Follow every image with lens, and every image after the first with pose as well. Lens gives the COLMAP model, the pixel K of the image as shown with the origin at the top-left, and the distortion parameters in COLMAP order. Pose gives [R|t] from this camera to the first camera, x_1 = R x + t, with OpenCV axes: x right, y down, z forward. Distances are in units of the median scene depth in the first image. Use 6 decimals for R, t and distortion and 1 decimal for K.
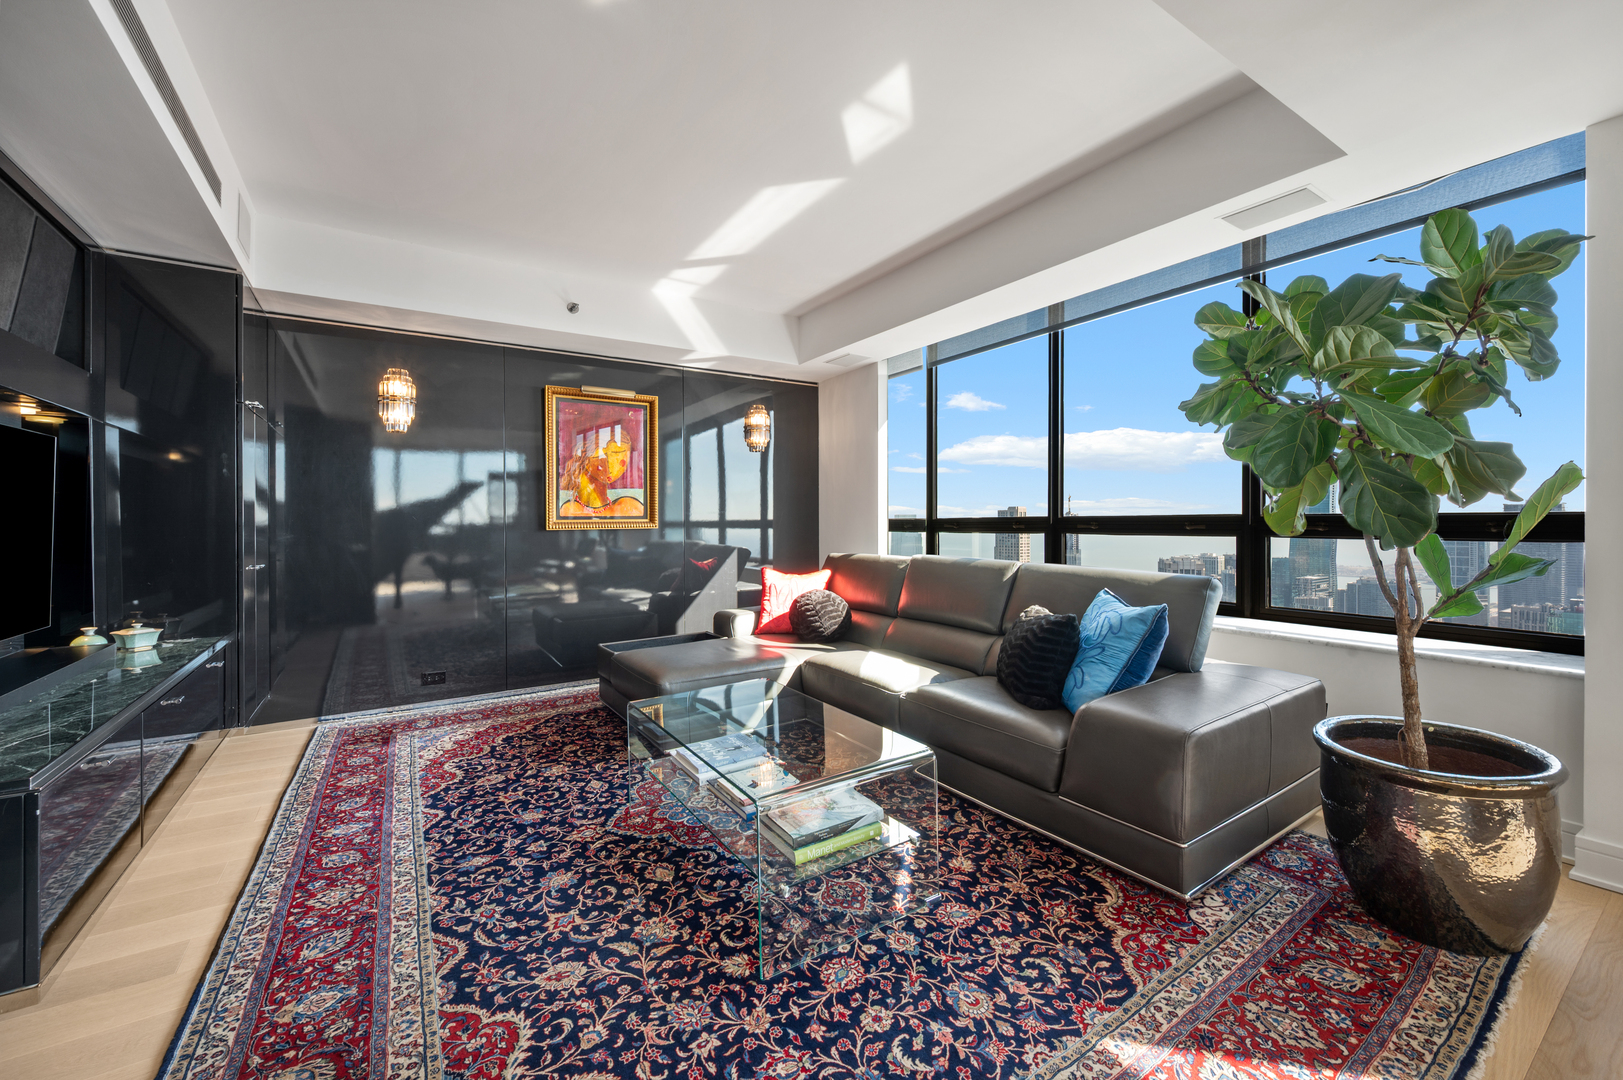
lens RADIAL K [[638.6, 0, 817.6], [0, 638.6, 518.2], [0, 0, 1]] dist [-0.002277, 0.000181]
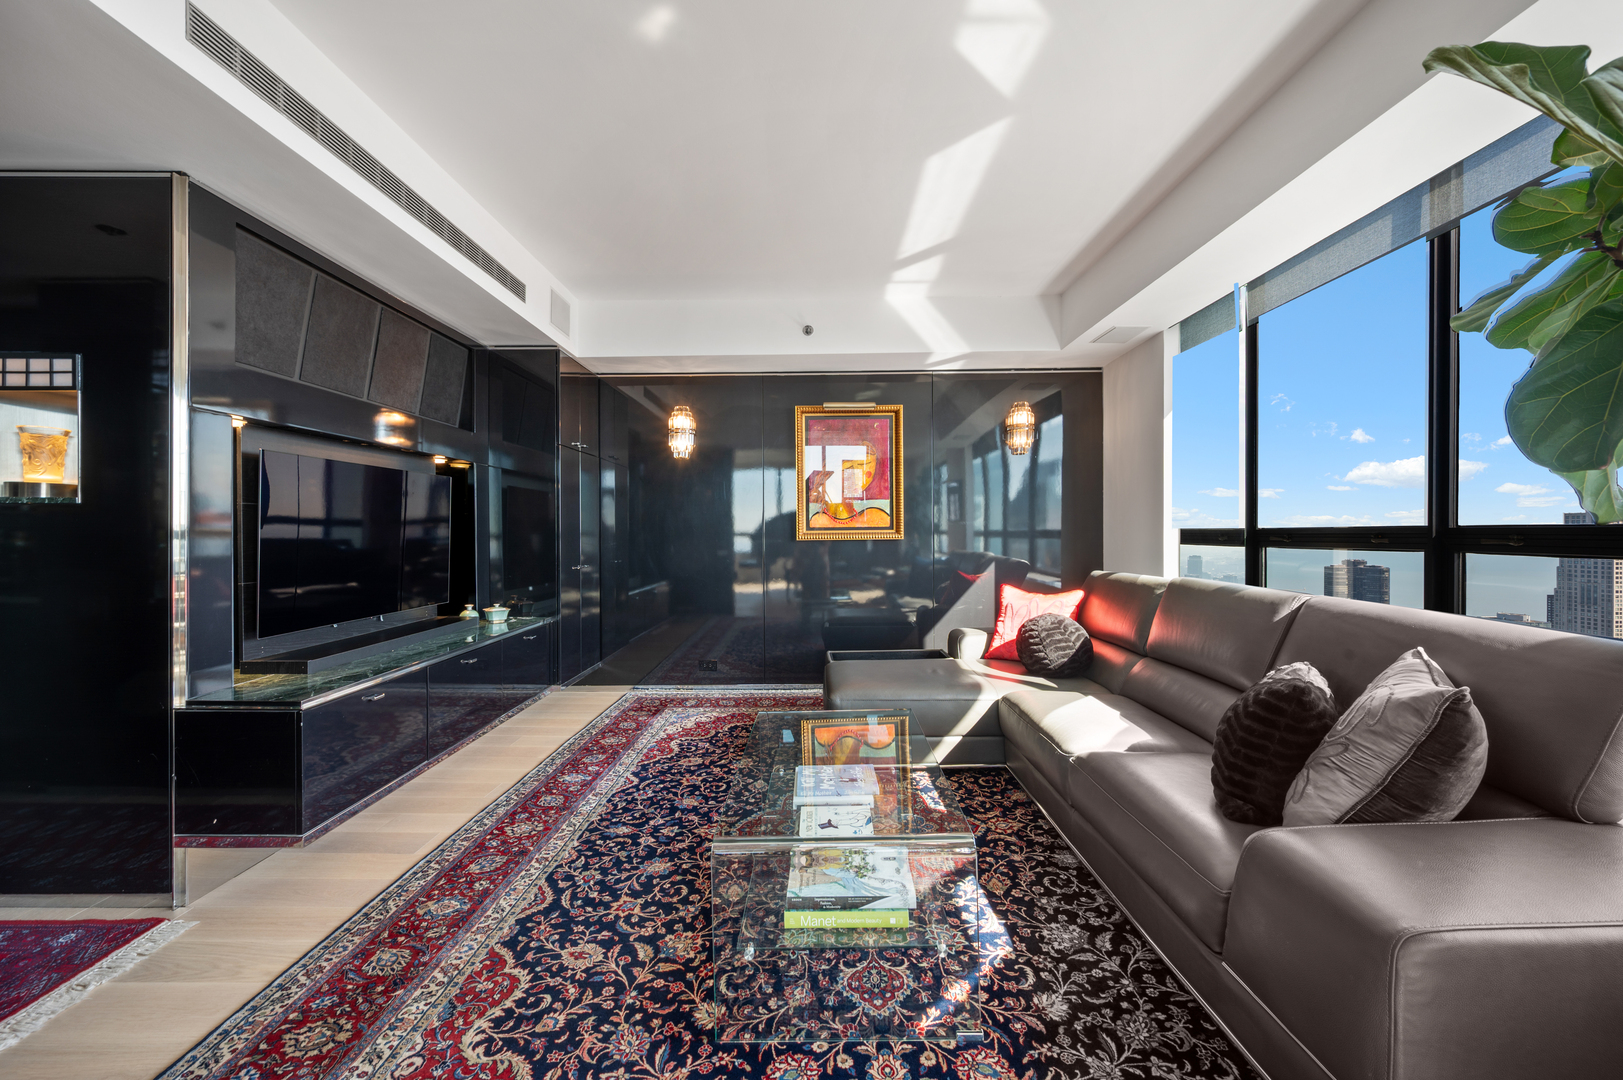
lens RADIAL K [[638.6, 0, 824.1], [0, 638.6, 528.1], [0, 0, 1]] dist [-0.002277, 0.000181]
pose [[0.835110, -0.001201, -0.550082, 0.347398], [0.002741, 0.999994, 0.001977, -0.006316], [0.550077, -0.003159, 0.835108, 0.208548]]
